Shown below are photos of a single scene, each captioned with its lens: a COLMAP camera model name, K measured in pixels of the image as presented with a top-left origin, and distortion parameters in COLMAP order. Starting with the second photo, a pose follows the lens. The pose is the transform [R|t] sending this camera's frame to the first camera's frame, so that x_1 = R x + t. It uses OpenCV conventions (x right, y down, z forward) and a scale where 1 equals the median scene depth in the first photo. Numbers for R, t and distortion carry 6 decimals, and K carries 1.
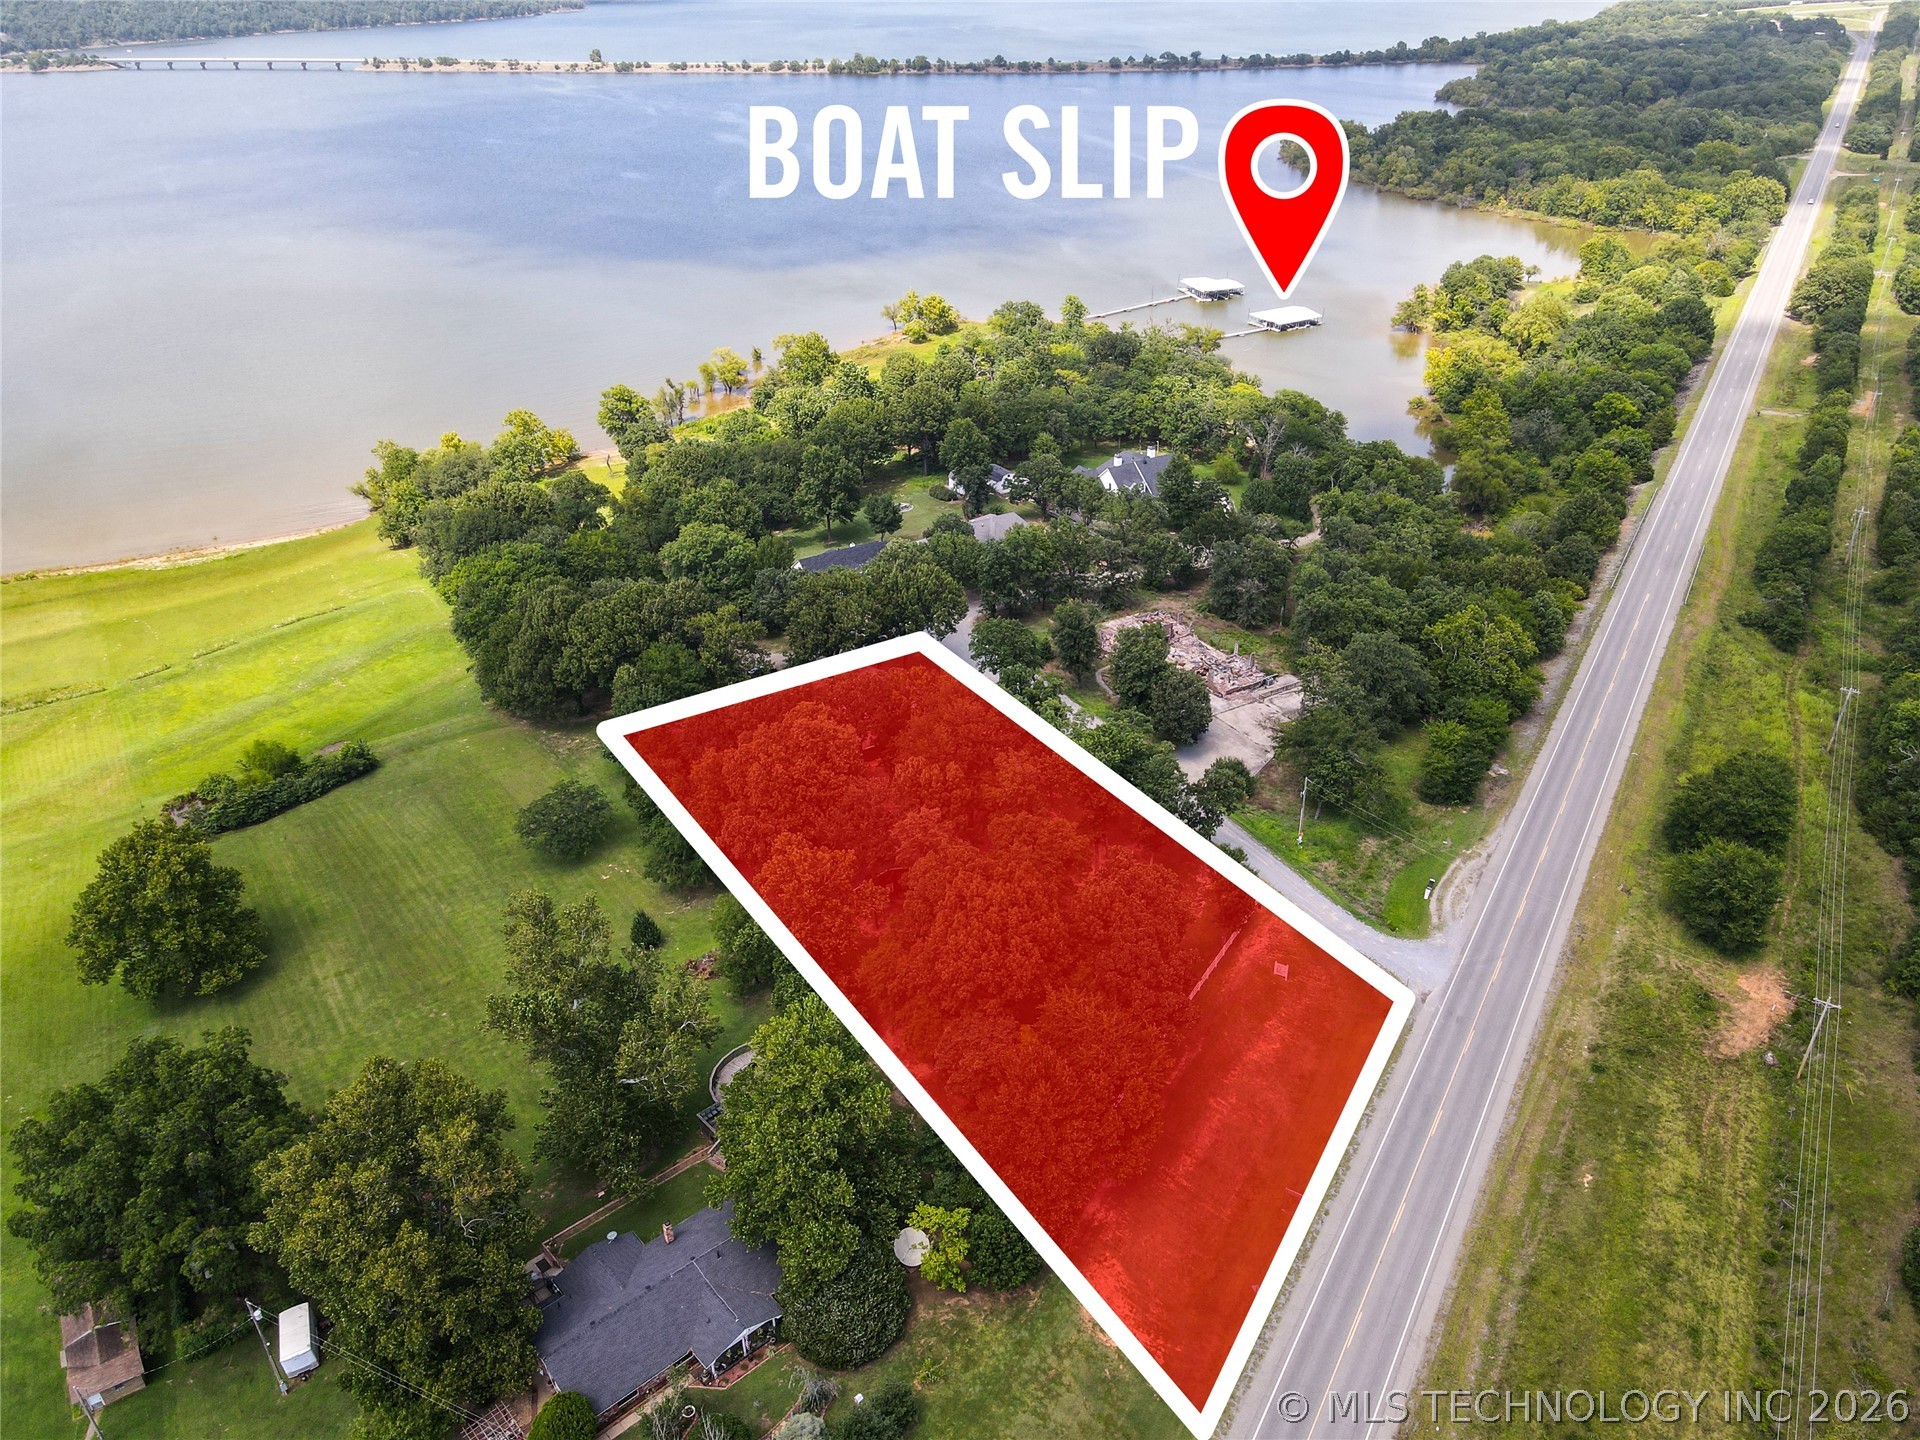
lens RADIAL K [[1405.8, 0, 966.8], [0, 1405.8, 718.0], [0, 0, 1]] dist [0.018189, 0.000714]
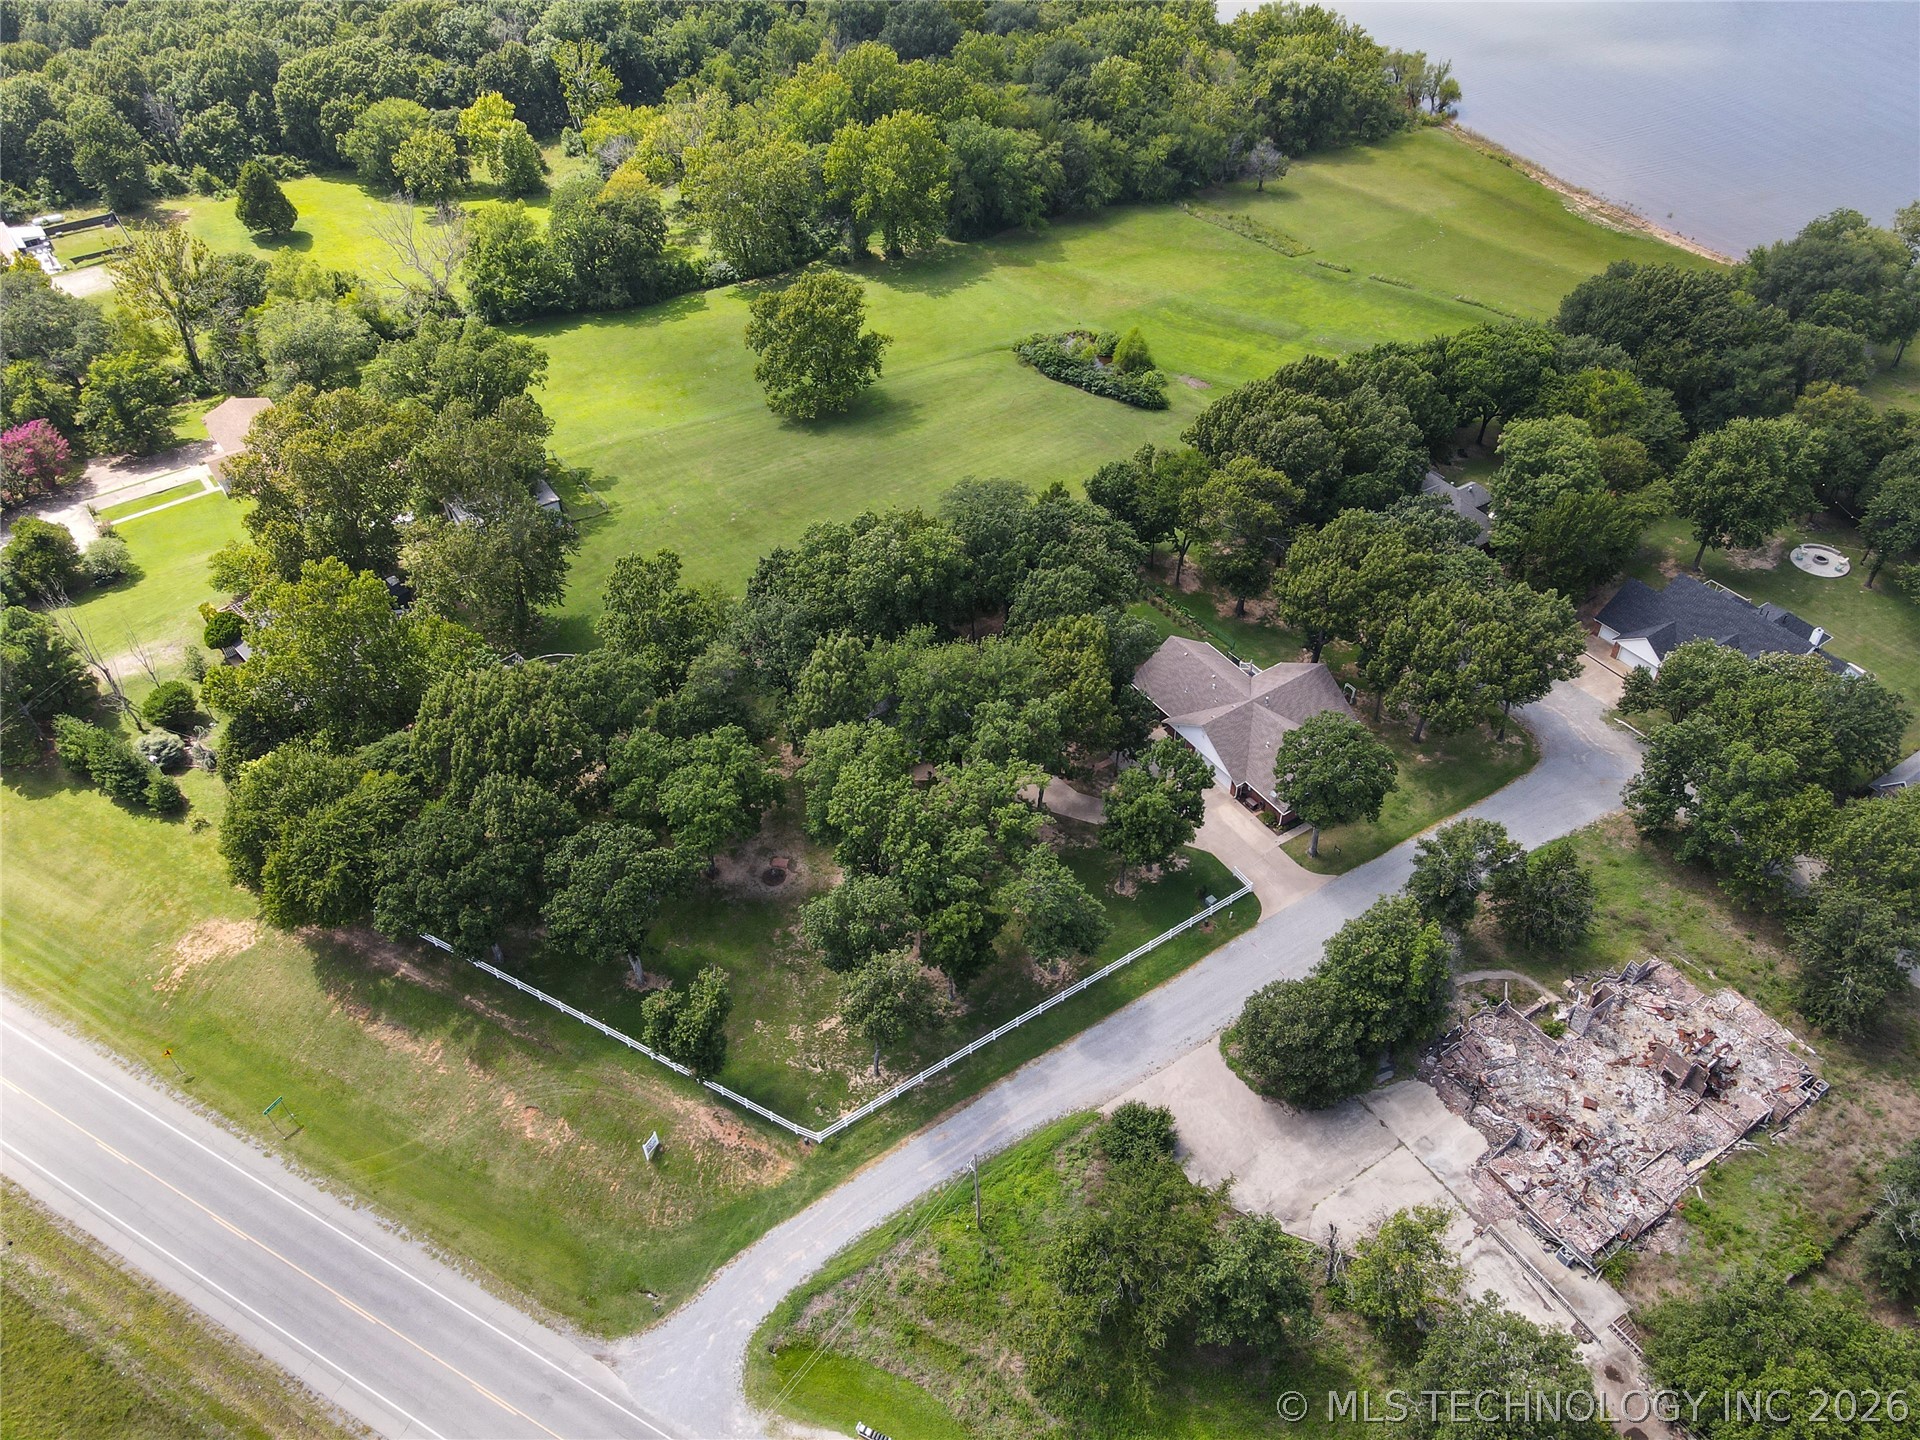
lens RADIAL K [[1405.8, 0, 968.6], [0, 1405.8, 717.4], [0, 0, 1]] dist [0.018189, 0.000714]
pose [[0.030032, 0.679592, -0.732975, 0.421214], [-0.466808, 0.657960, 0.590914, -0.323659], [0.883849, 0.324412, 0.336999, 0.574244]]
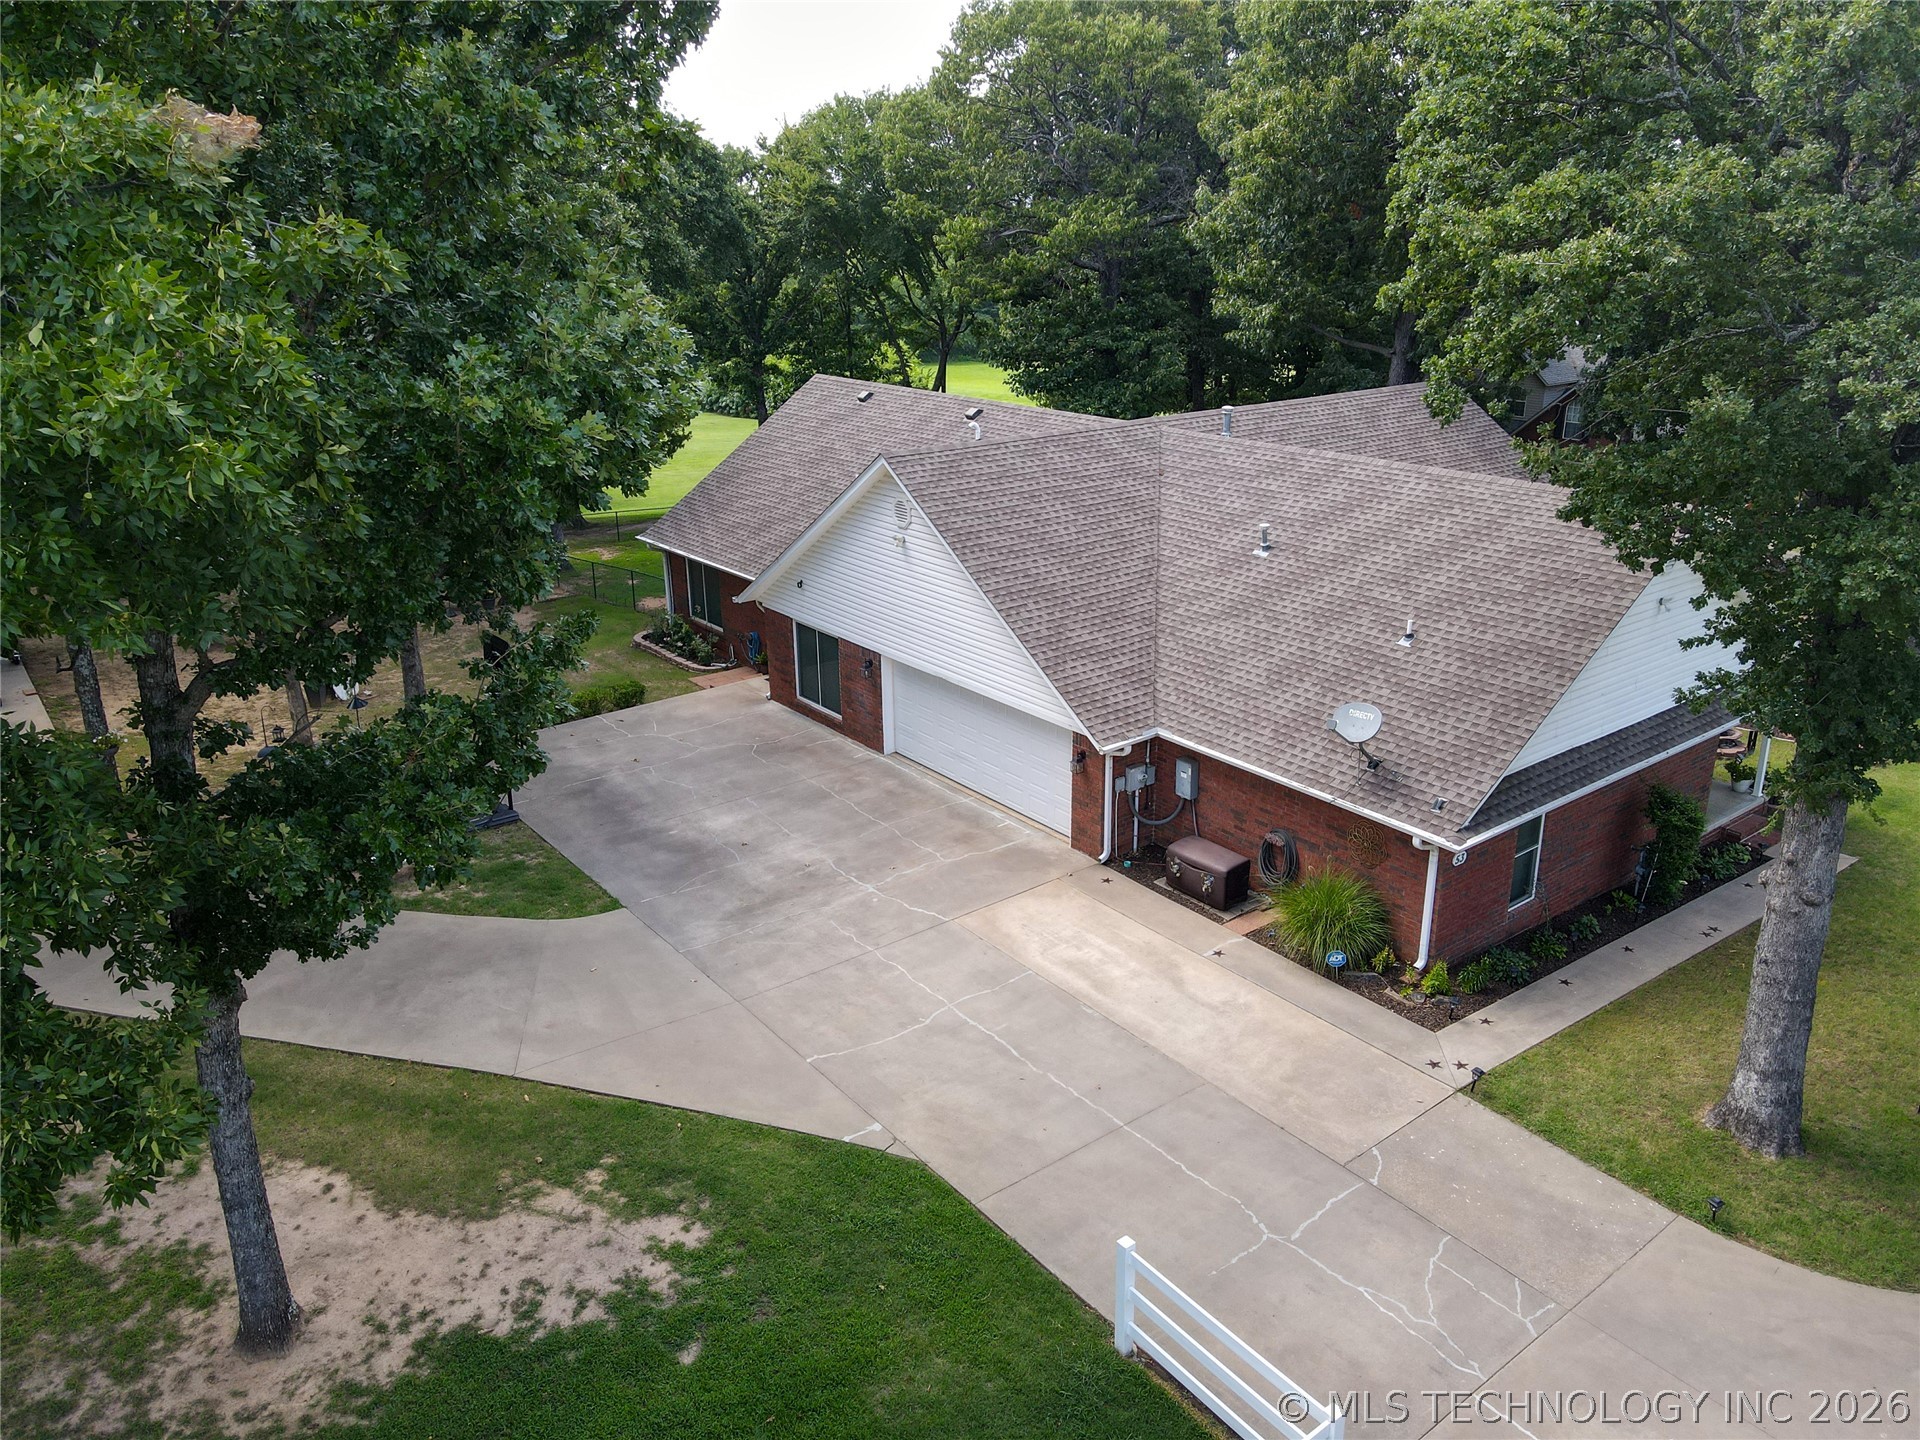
lens RADIAL K [[1405.8, 0, 968.2], [0, 1405.8, 722.1], [0, 0, 1]] dist [0.018189, 0.000714]
pose [[0.105094, 0.357961, -0.927804, 0.083419], [-0.472084, 0.839103, 0.270265, -0.019911], [0.875267, 0.409598, 0.257172, 0.859709]]
